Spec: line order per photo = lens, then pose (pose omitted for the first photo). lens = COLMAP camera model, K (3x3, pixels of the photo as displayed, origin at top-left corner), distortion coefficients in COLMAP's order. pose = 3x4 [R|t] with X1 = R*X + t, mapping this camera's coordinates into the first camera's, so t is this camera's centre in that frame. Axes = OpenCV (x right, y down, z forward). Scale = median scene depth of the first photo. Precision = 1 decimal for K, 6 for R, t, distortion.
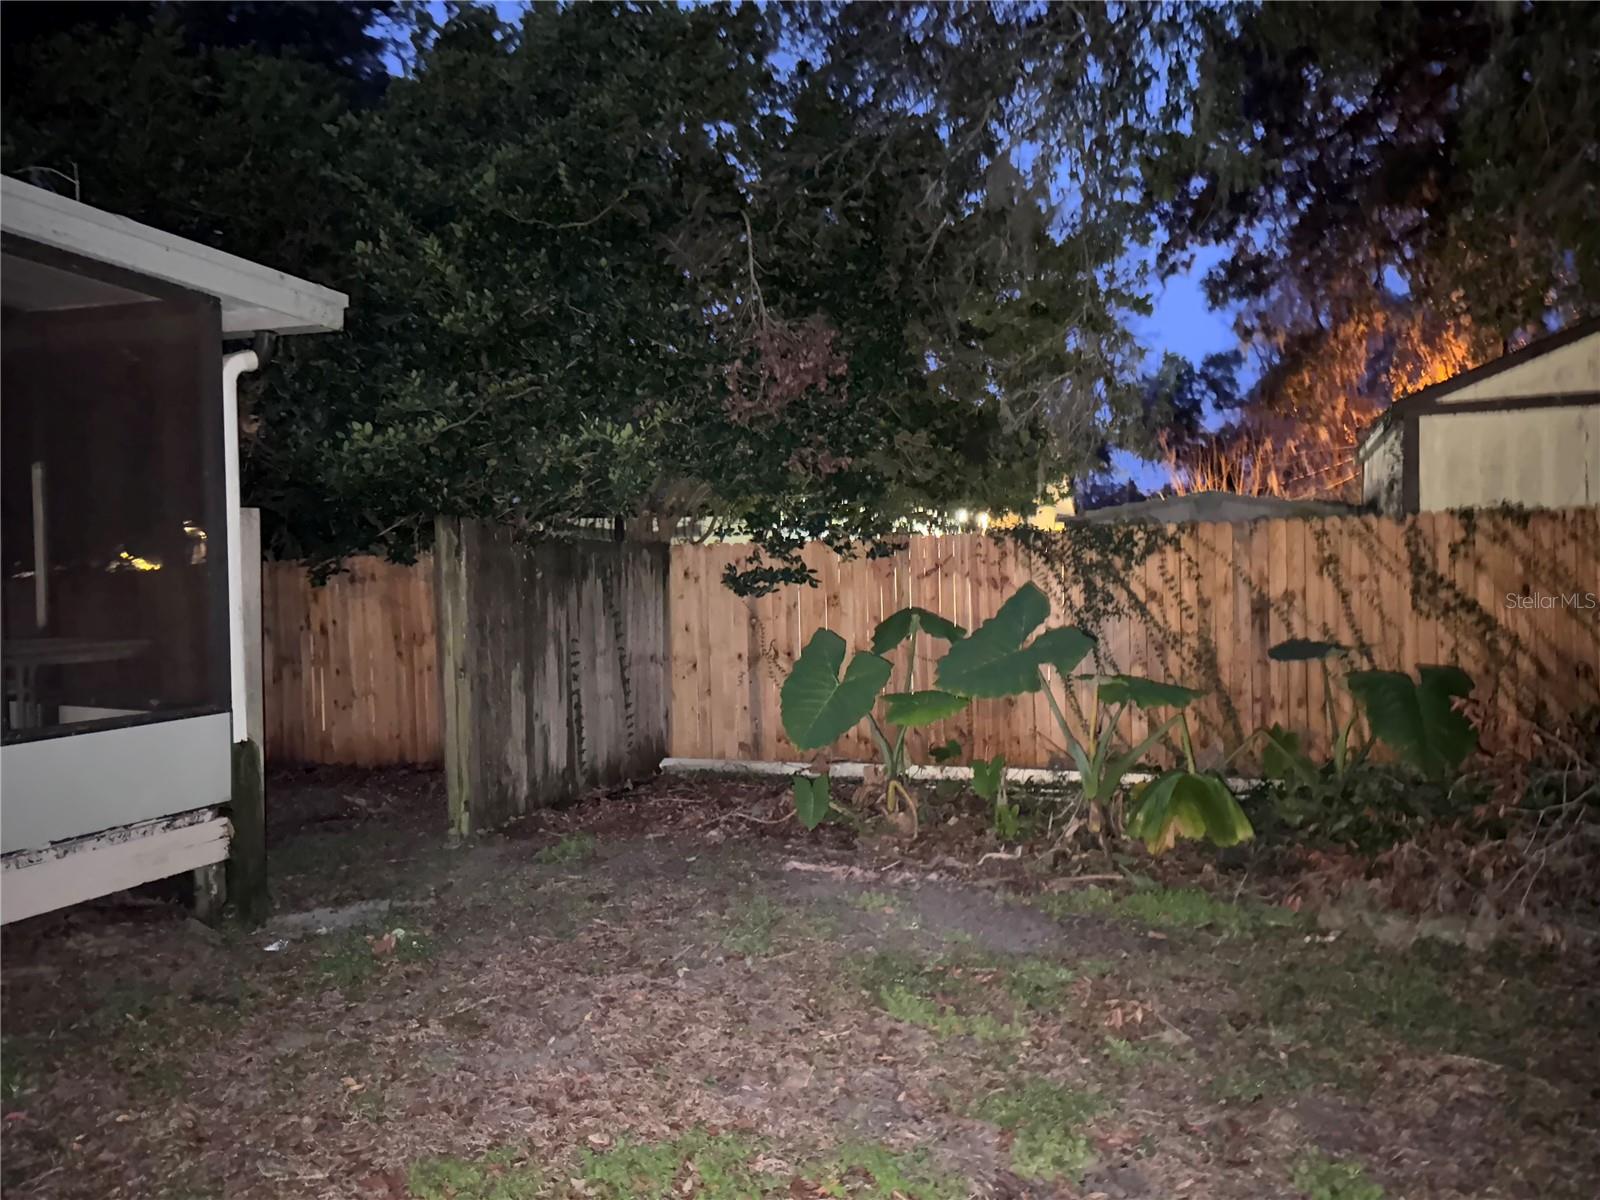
lens RADIAL K [[1122.3, 0, 801.9], [0, 1122.3, 593.3], [0, 0, 1]] dist [0.059971, -0.059699]
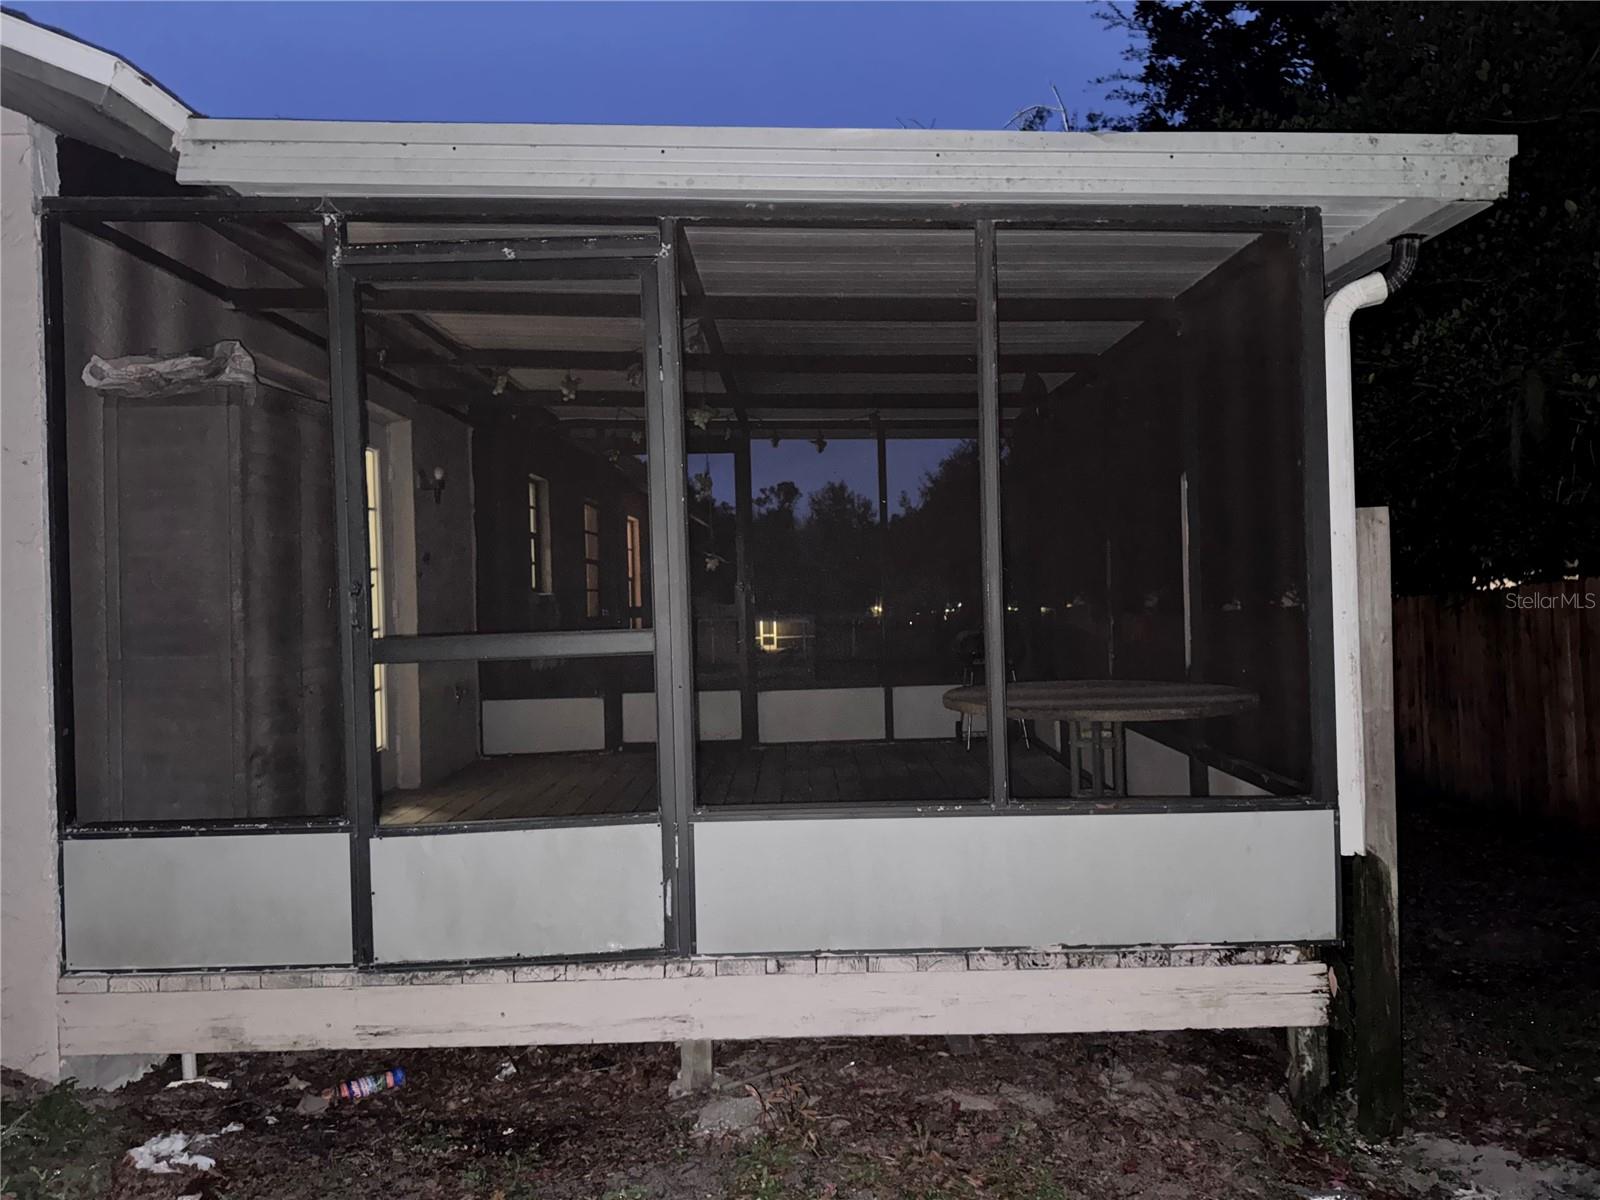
lens RADIAL K [[1122.3, 0, 801.9], [0, 1122.3, 593.3], [0, 0, 1]] dist [0.059971, -0.059699]
pose [[0.354380, -0.003090, -0.935096, 0.022845], [0.006432, 0.999979, -0.000867, -0.027425], [0.935079, -0.005708, 0.354392, 0.465343]]
